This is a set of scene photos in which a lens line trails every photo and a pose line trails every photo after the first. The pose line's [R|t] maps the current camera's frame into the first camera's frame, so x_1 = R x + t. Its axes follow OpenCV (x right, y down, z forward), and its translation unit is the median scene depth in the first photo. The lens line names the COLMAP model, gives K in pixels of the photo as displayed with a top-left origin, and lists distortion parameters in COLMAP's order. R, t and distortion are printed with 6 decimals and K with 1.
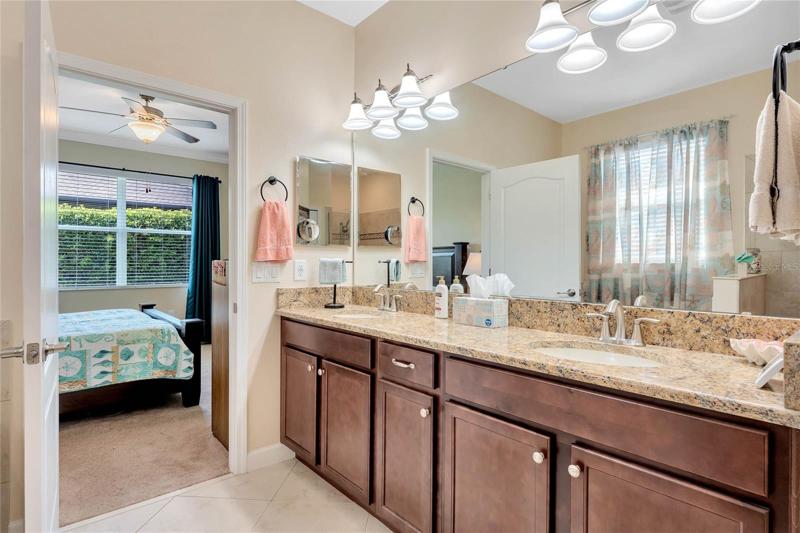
lens RADIAL K [[427.4, 0, 399.8], [0, 427.4, 262.1], [0, 0, 1]] dist [-0.002712, -0.000853]
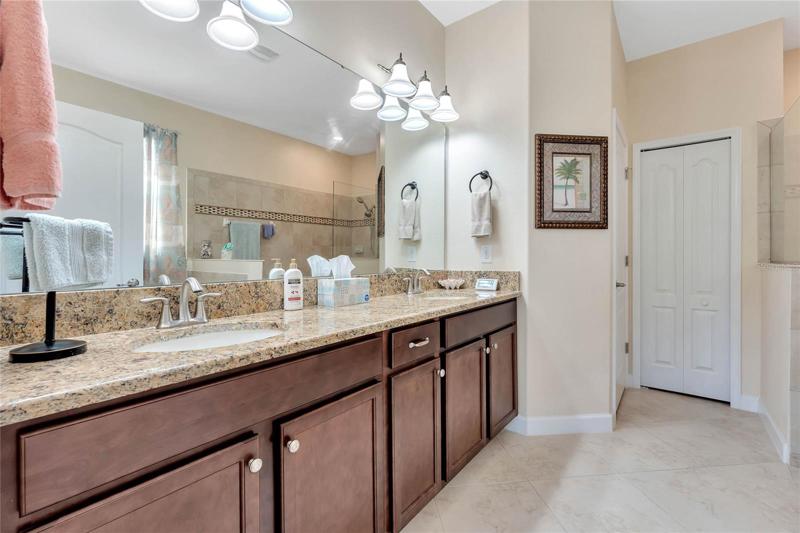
lens RADIAL K [[370.2, 0, 400.0], [0, 370.2, 266.5], [0, 0, 1]] dist [0.000893, -0.000122]
pose [[-0.232249, -0.023916, 0.972362, -0.519314], [0.002006, 0.999684, 0.025068, 0.025046], [-0.972654, 0.007773, -0.232128, 0.792719]]
